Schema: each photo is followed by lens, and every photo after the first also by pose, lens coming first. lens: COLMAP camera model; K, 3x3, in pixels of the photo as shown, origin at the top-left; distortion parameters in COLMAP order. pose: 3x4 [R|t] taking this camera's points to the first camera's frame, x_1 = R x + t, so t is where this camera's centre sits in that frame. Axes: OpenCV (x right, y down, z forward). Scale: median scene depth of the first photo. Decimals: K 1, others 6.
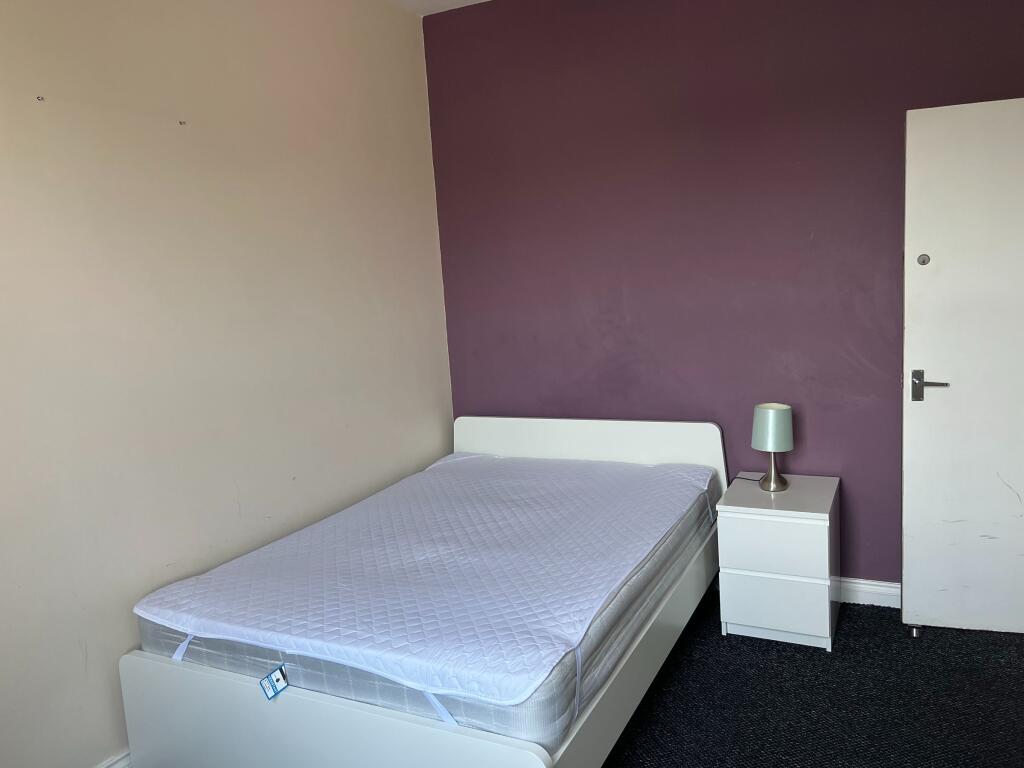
lens RADIAL K [[774.9, 0, 521.2], [0, 774.9, 384.1], [0, 0, 1]] dist [0.048296, -0.049625]
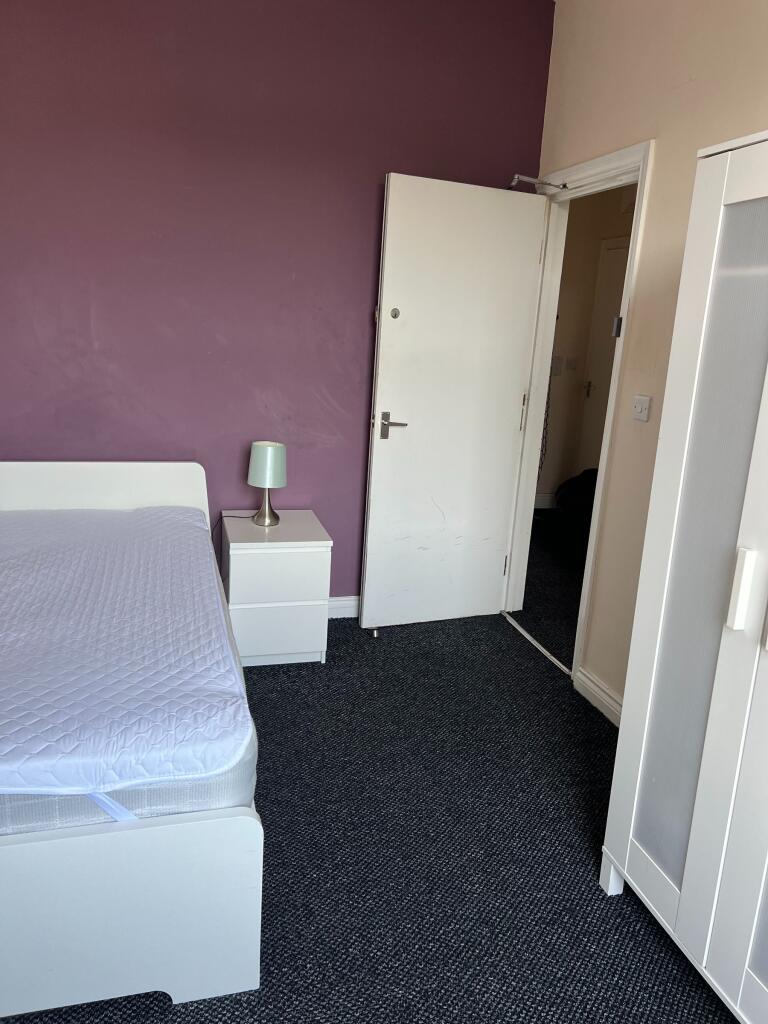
lens RADIAL K [[763.1, 0, 376.3], [0, 763.1, 518.3], [0, 0, 1]] dist [0.110699, -0.202248]
pose [[0.742033, -0.067238, 0.666983, -0.330825], [-0.005931, 0.994260, 0.106829, 0.021772], [-0.670338, -0.083227, 0.737374, 0.193303]]
